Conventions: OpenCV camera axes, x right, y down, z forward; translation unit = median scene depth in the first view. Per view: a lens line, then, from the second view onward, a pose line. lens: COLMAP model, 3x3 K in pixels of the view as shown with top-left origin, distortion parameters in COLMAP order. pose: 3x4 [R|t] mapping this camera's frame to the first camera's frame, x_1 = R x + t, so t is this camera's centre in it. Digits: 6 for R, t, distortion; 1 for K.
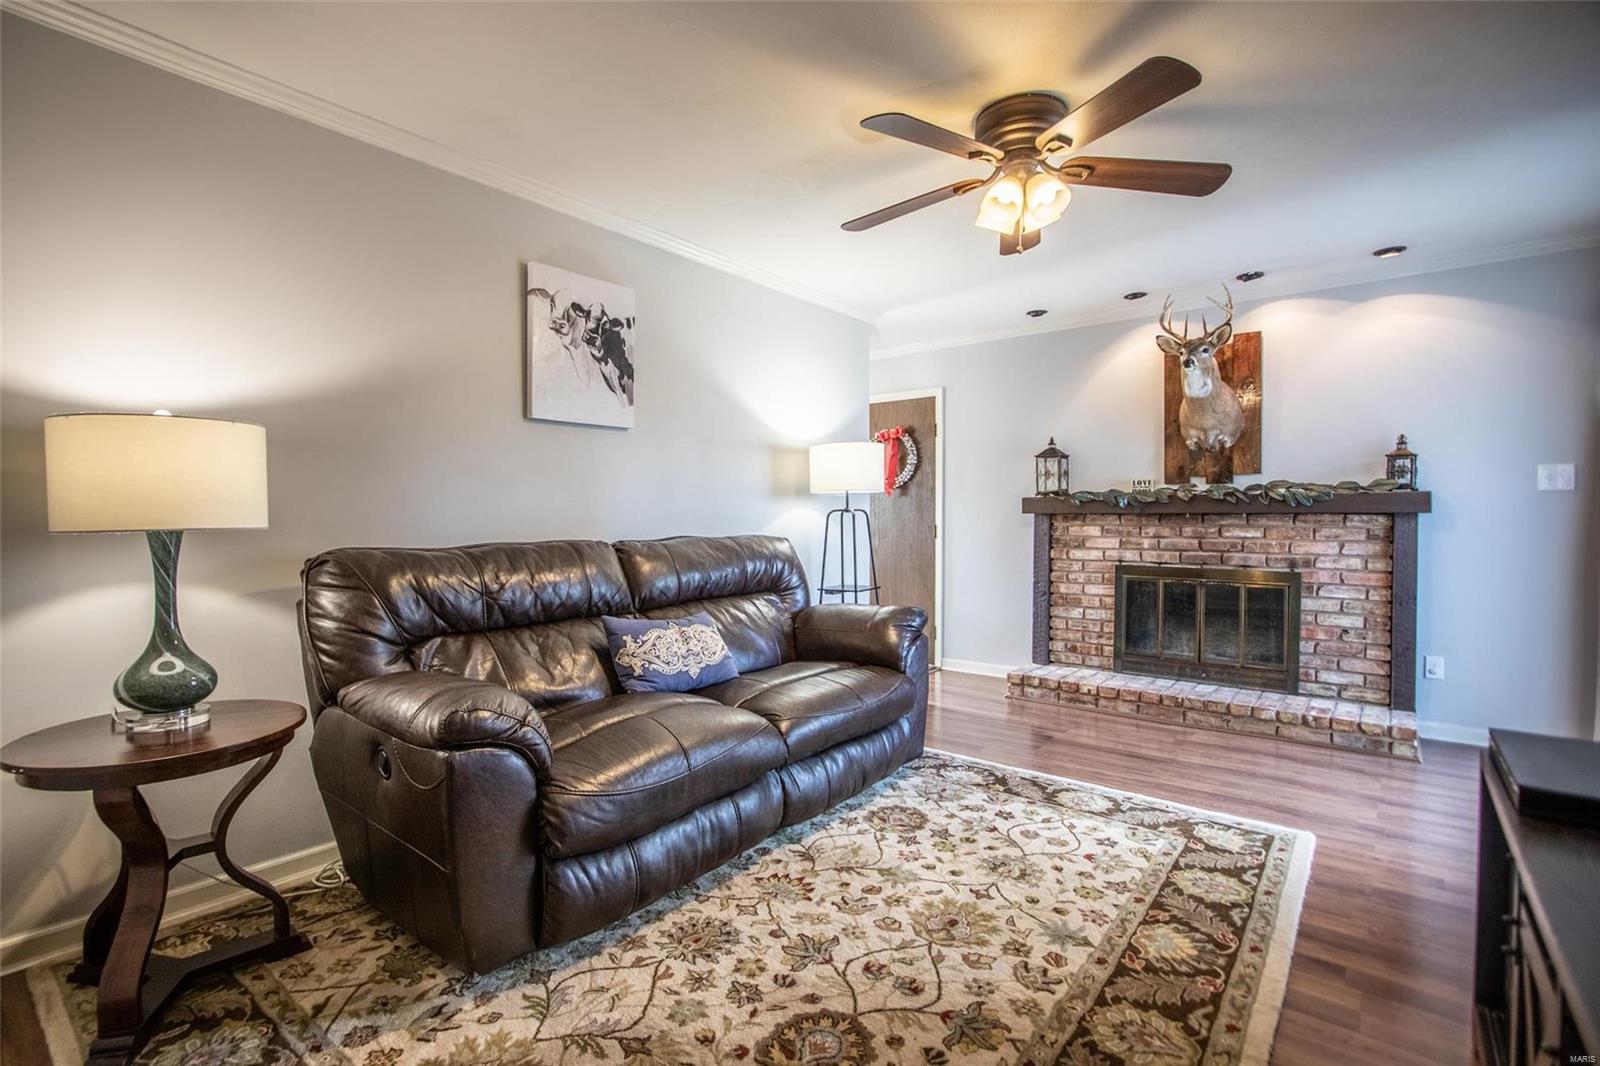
lens RADIAL K [[734.0, 0, 793.3], [0, 734.0, 529.4], [0, 0, 1]] dist [-0.004611, -0.000321]
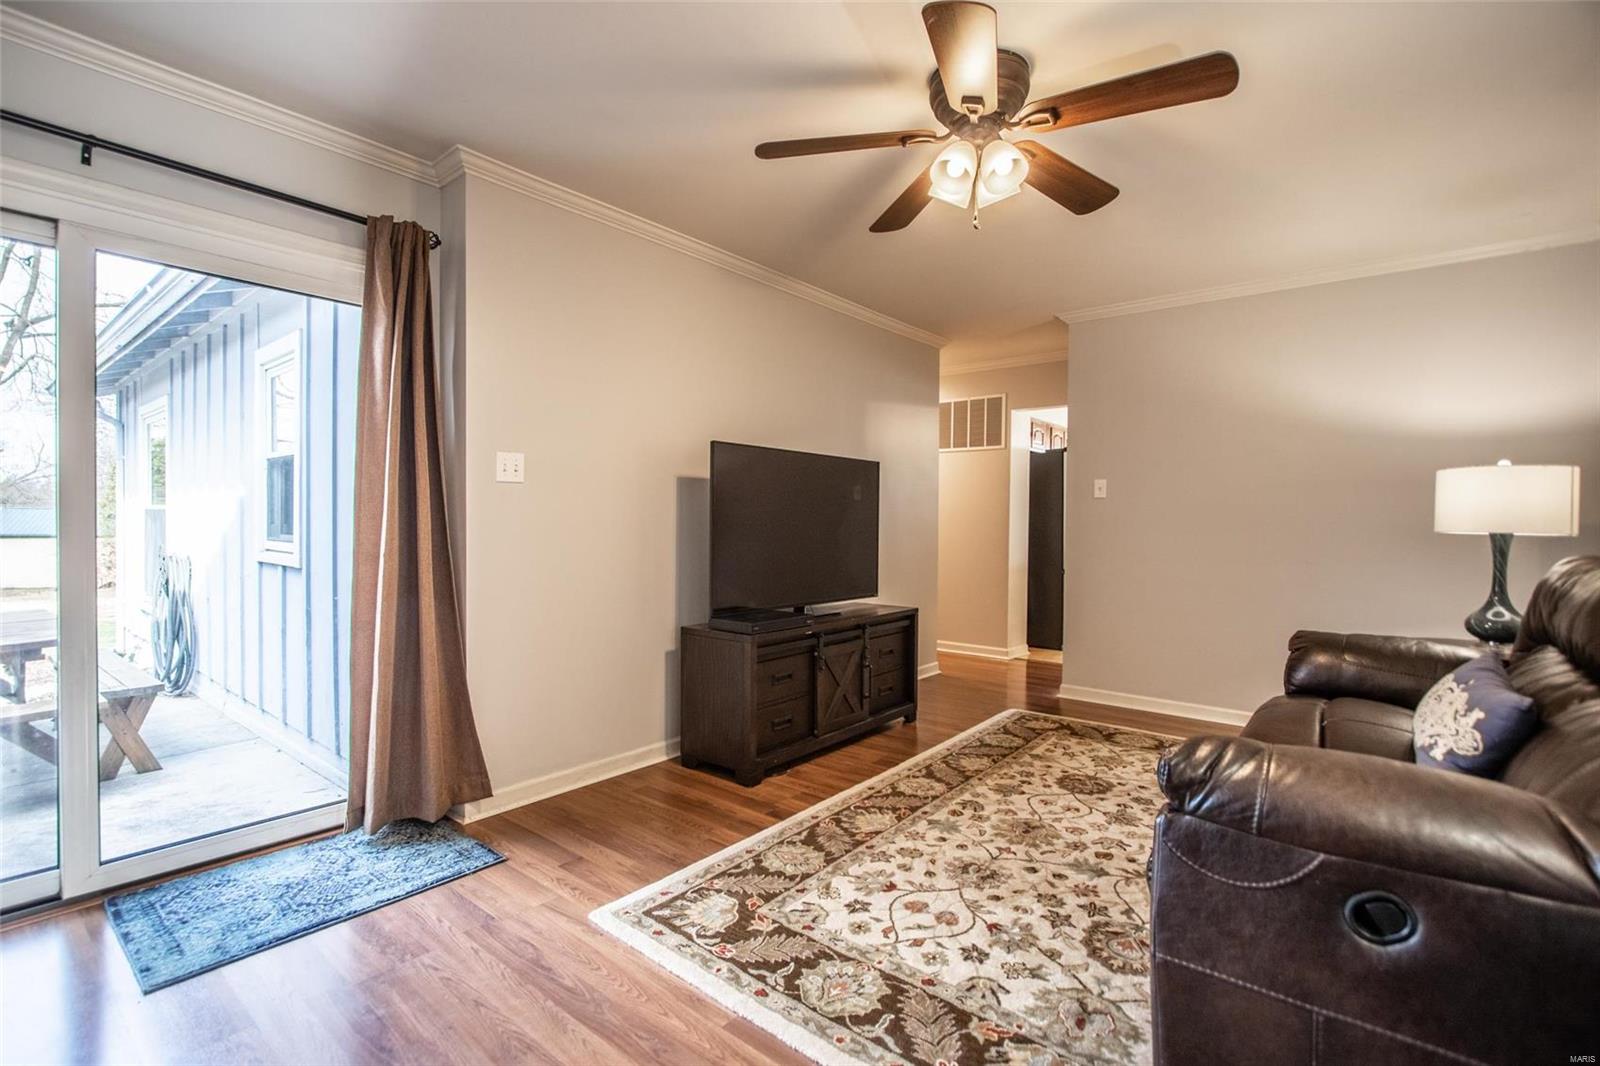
lens RADIAL K [[745.3, 0, 800.7], [0, 745.3, 530.2], [0, 0, 1]] dist [-0.005225, -0.000846]
pose [[-0.999960, -0.008361, 0.003100, 0.530401], [-0.008263, 0.999508, 0.030256, -0.030532], [-0.003352, 0.030230, -0.999537, 1.973377]]
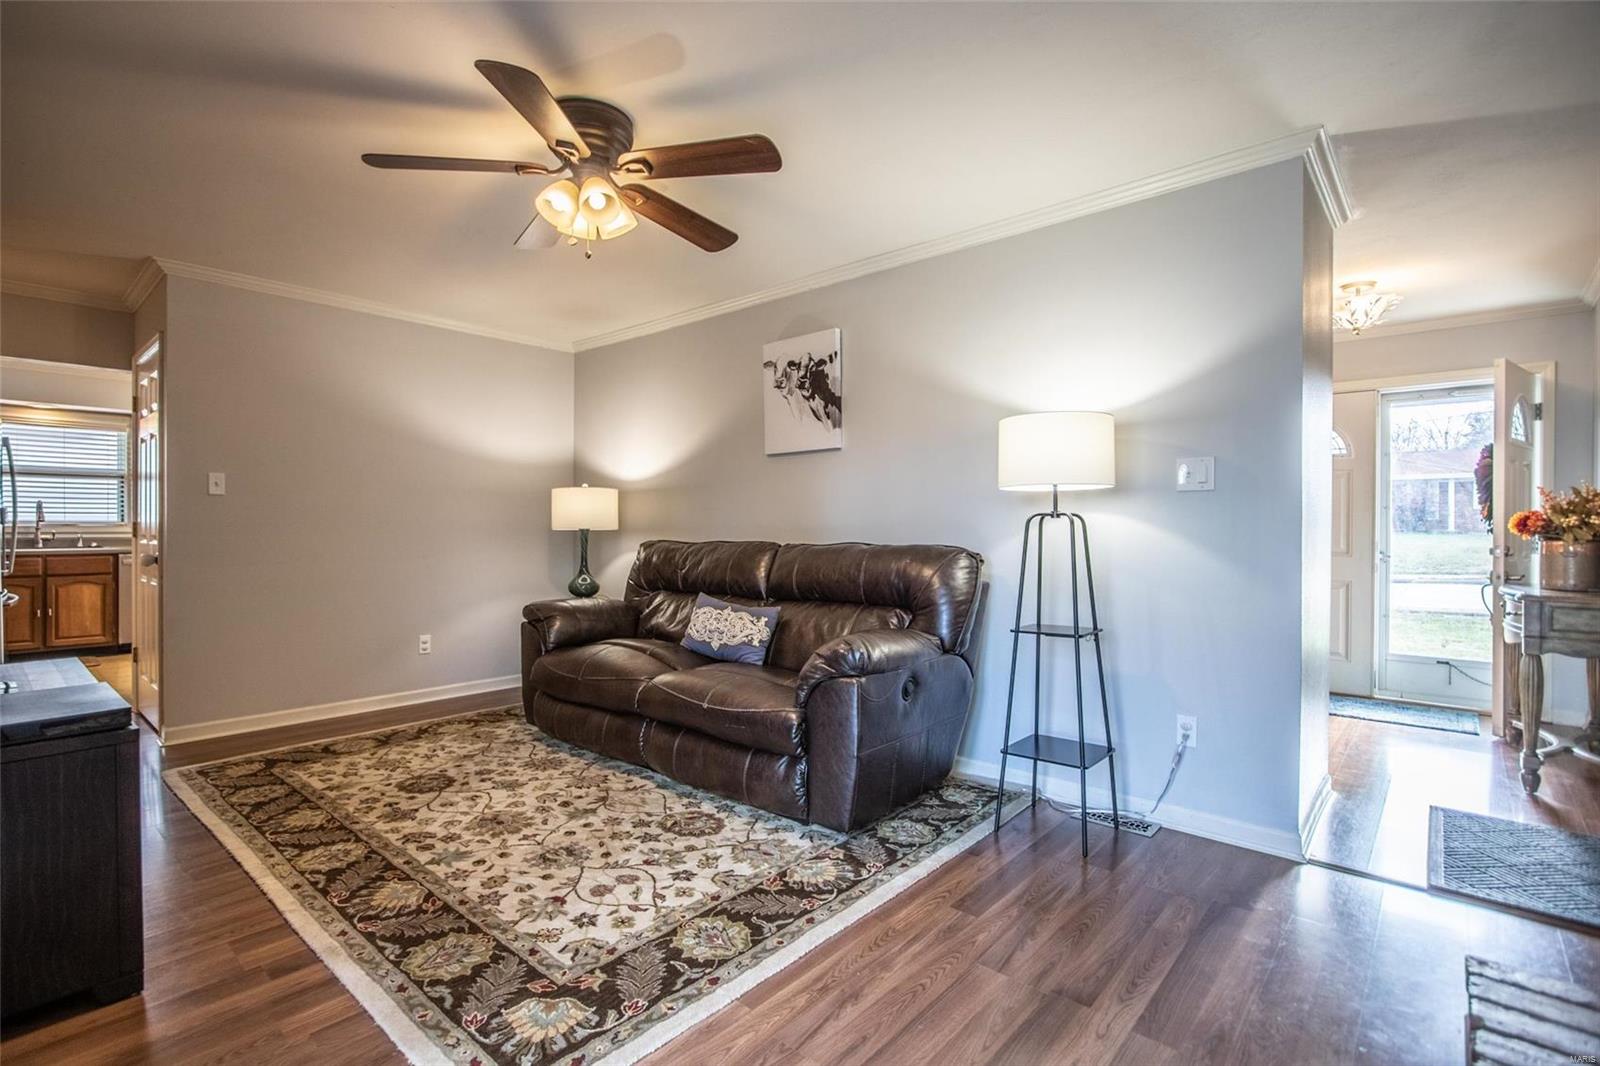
lens RADIAL K [[745.3, 0, 767.6], [0, 745.3, 534.6], [0, 0, 1]] dist [-0.005225, -0.000846]
pose [[-0.051257, 0.012729, -0.998604, 1.334292], [-0.019606, 0.999713, 0.013750, -0.021287], [0.998493, 0.020283, -0.050993, 1.328441]]
